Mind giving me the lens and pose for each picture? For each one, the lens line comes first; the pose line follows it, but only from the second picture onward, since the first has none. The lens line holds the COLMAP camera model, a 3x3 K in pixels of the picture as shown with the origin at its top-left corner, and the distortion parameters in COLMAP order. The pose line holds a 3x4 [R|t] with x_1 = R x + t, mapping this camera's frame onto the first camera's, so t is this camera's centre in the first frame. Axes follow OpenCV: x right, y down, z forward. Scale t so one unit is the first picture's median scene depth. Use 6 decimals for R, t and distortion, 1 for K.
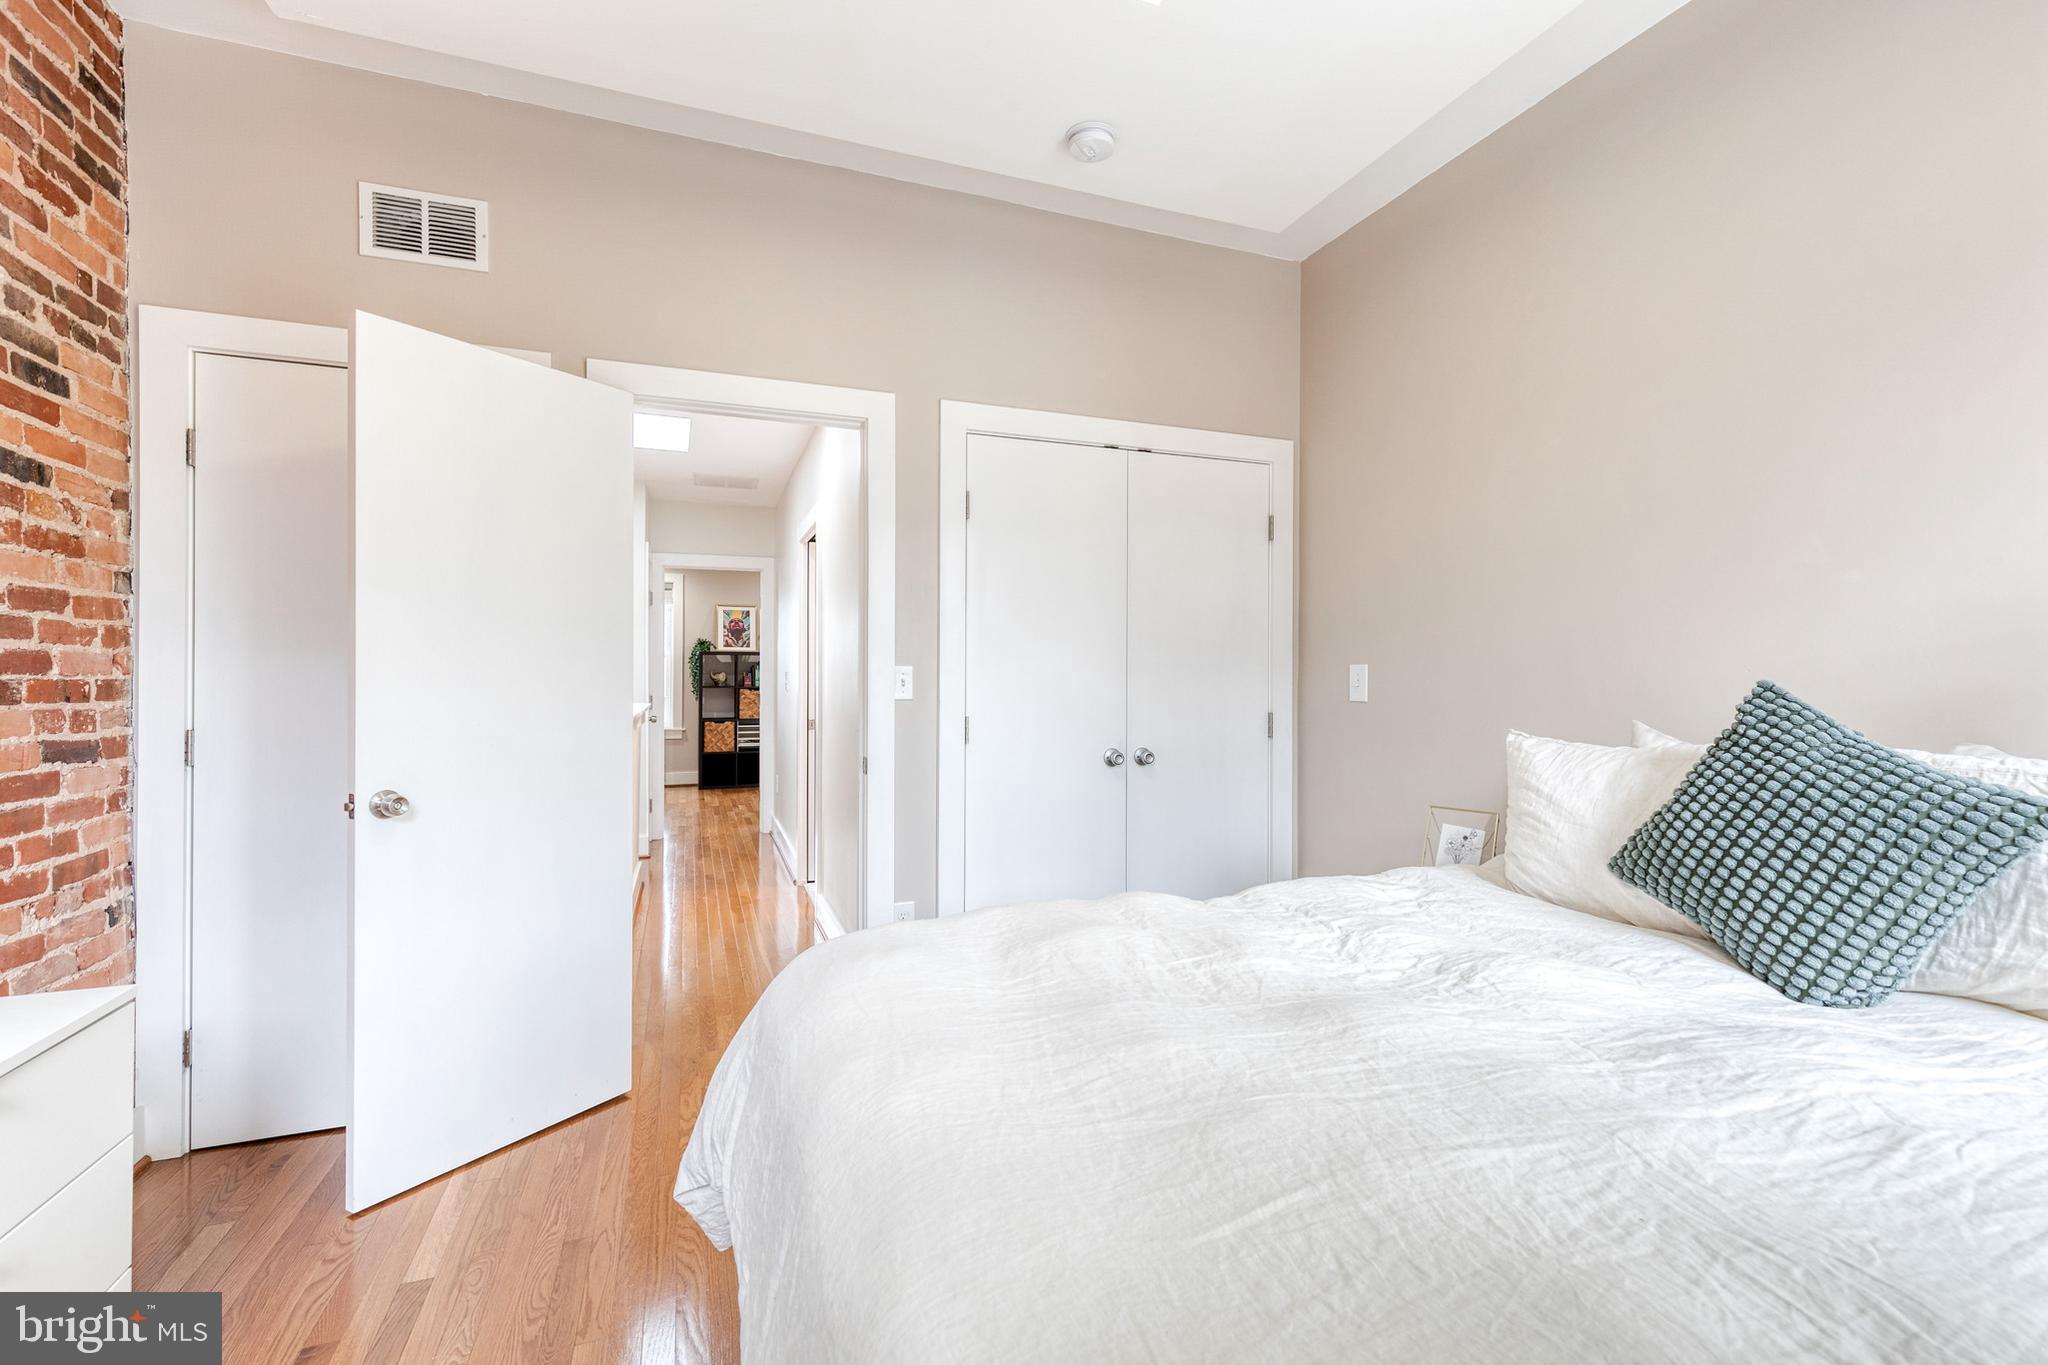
lens RADIAL K [[934.7, 0, 1018.9], [0, 934.7, 673.8], [0, 0, 1]] dist [0.002891, -0.000729]
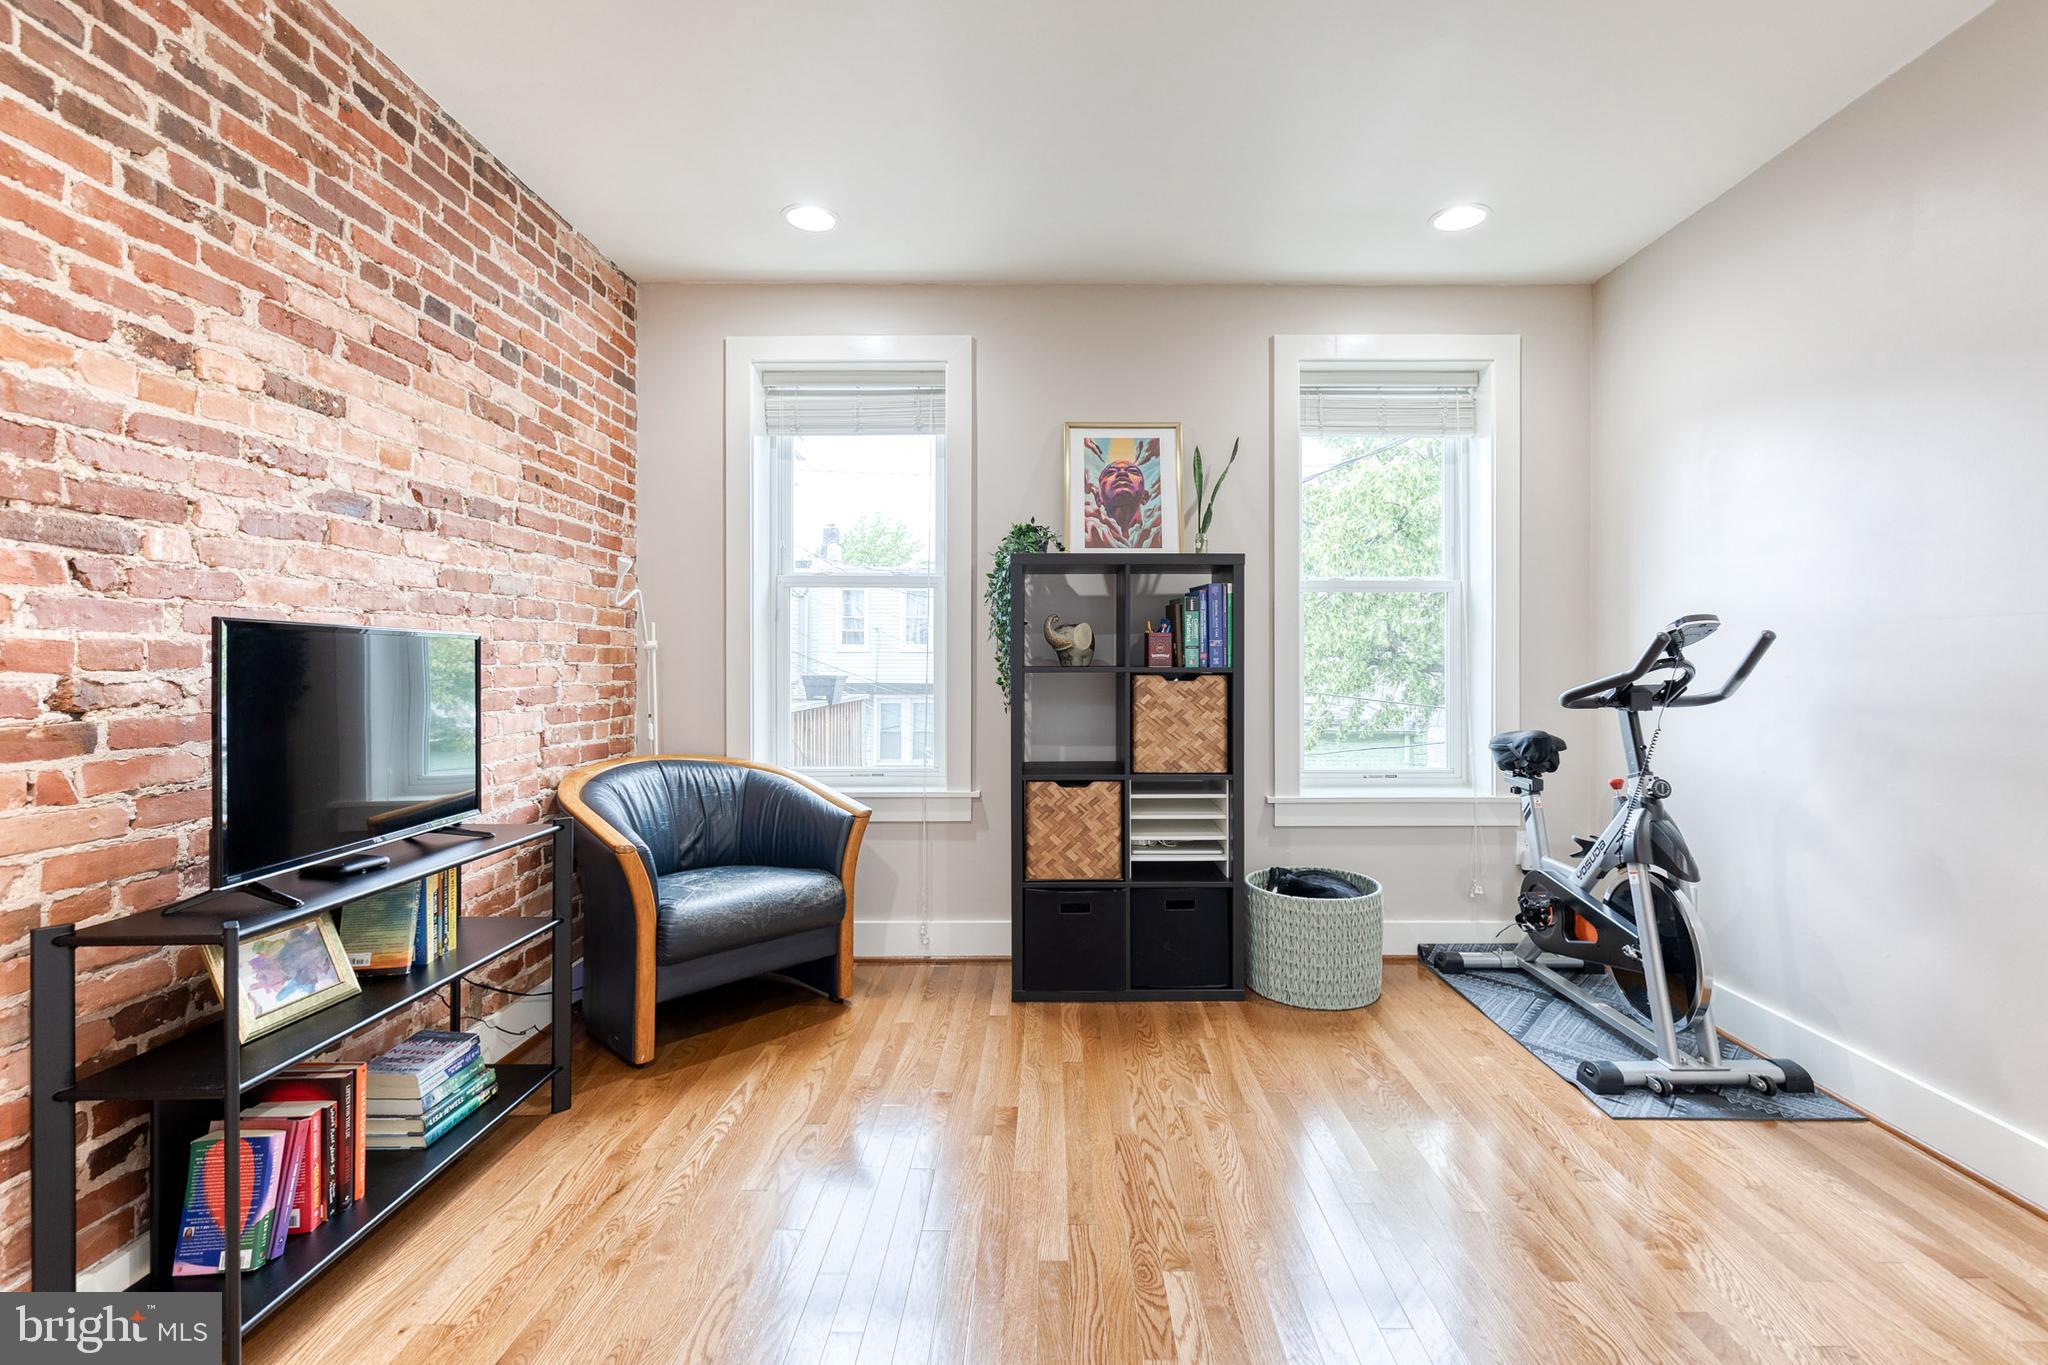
lens RADIAL K [[934.7, 0, 1045.6], [0, 934.7, 660.7], [0, 0, 1]] dist [0.002891, -0.000729]
pose [[0.943287, -0.003888, -0.331956, -0.224630], [0.003748, 0.999992, -0.001062, 0.011614], [0.331958, -0.000243, 0.943294, 0.700130]]
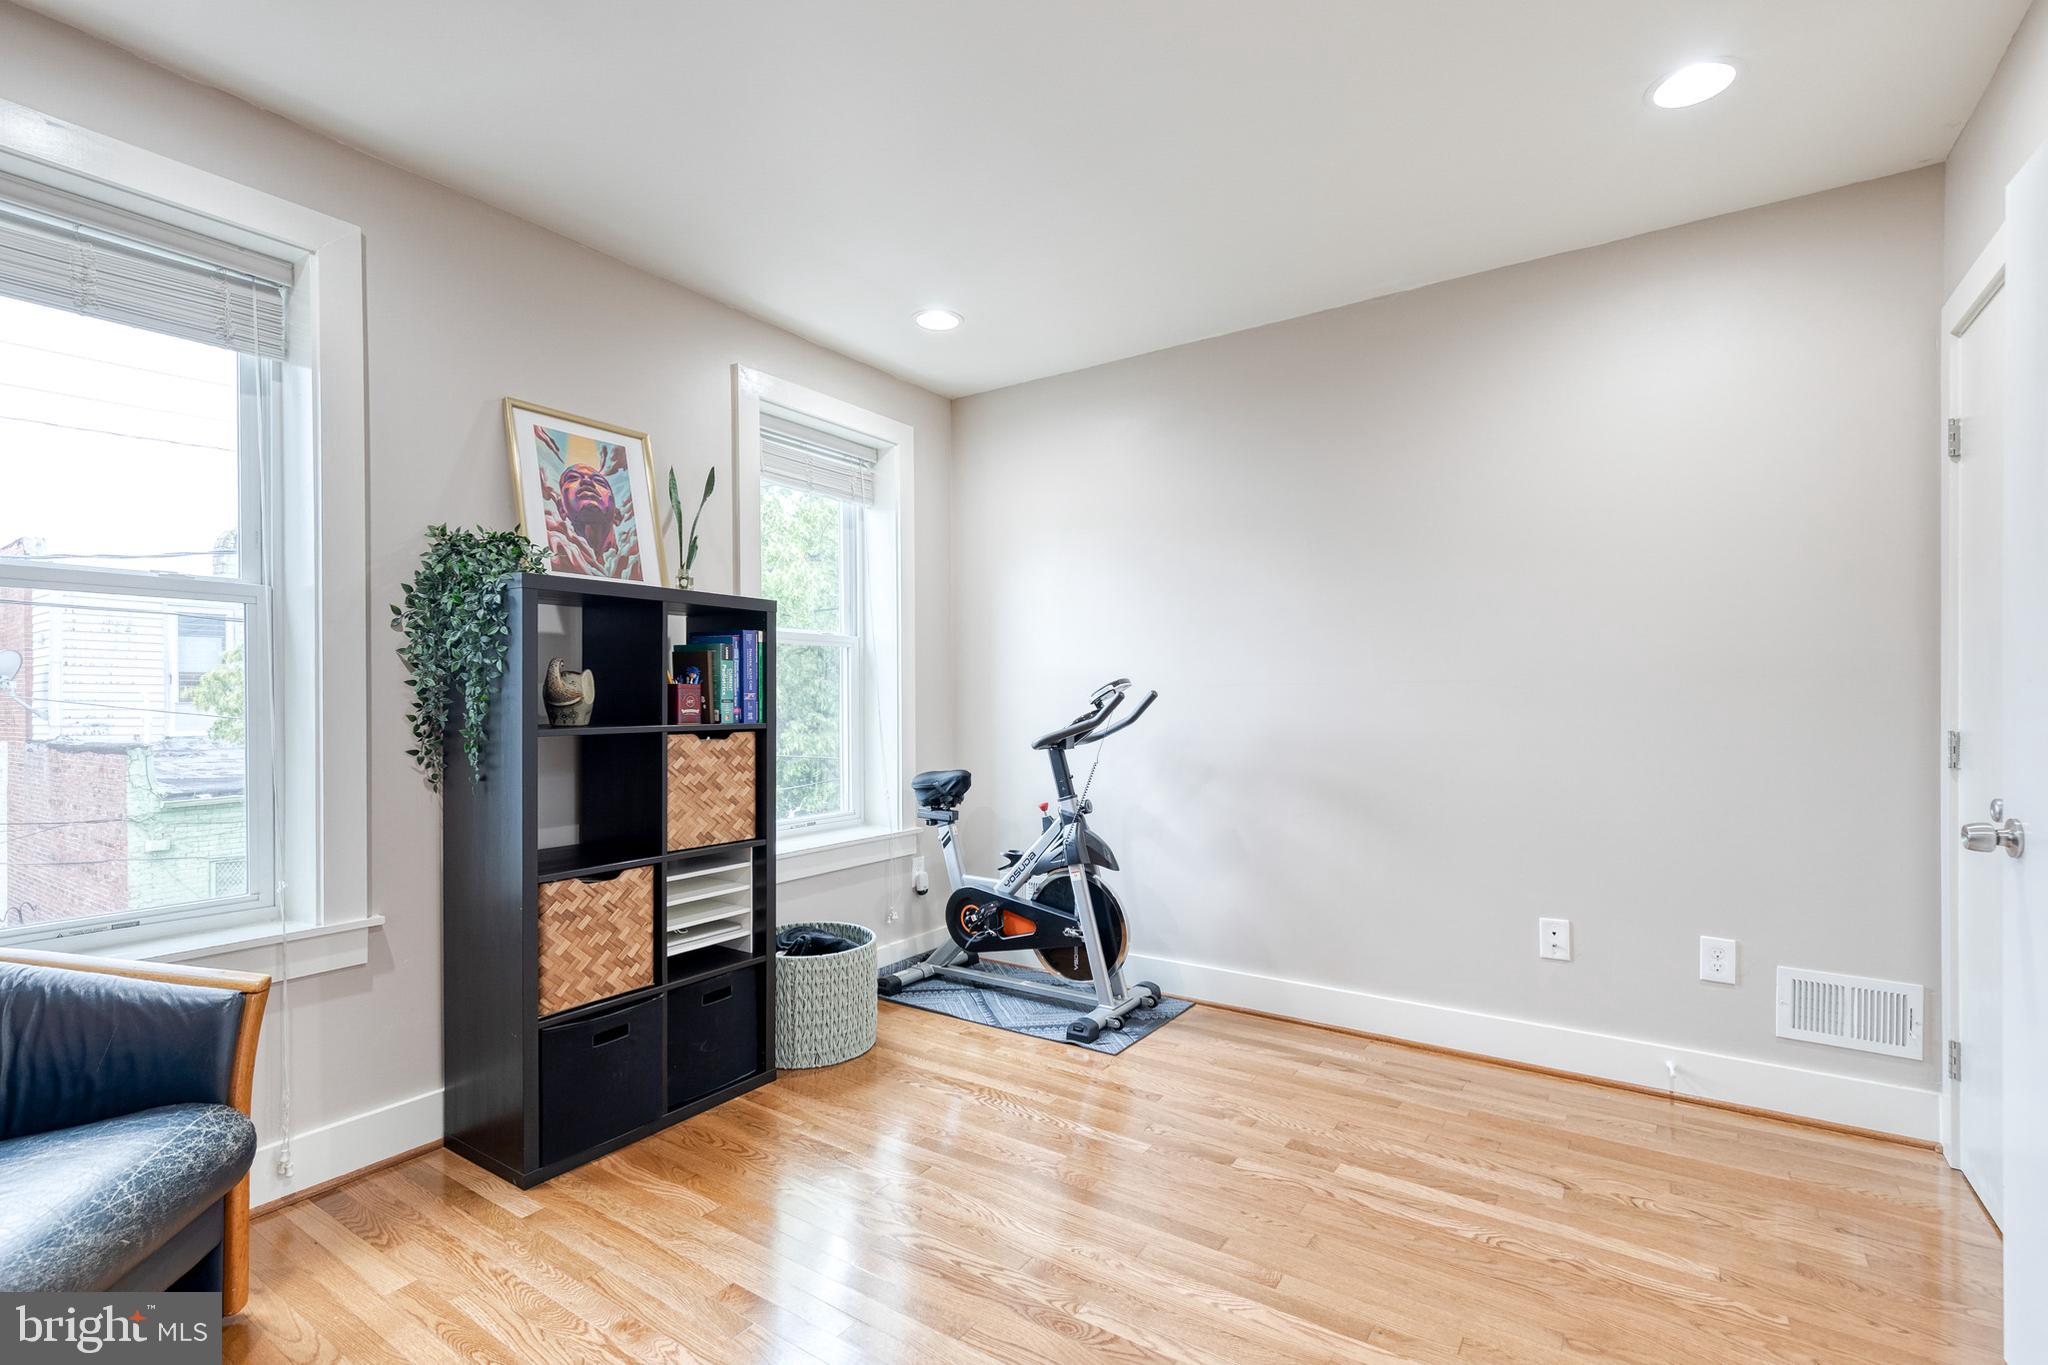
lens RADIAL K [[934.7, 0, 1047.5], [0, 934.7, 708.3], [0, 0, 1]] dist [0.002891, -0.000729]
pose [[0.793685, -0.013220, 0.608185, -0.371304], [0.007546, 0.999901, 0.011888, 0.006683], [-0.608282, -0.004846, 0.793706, 0.733433]]
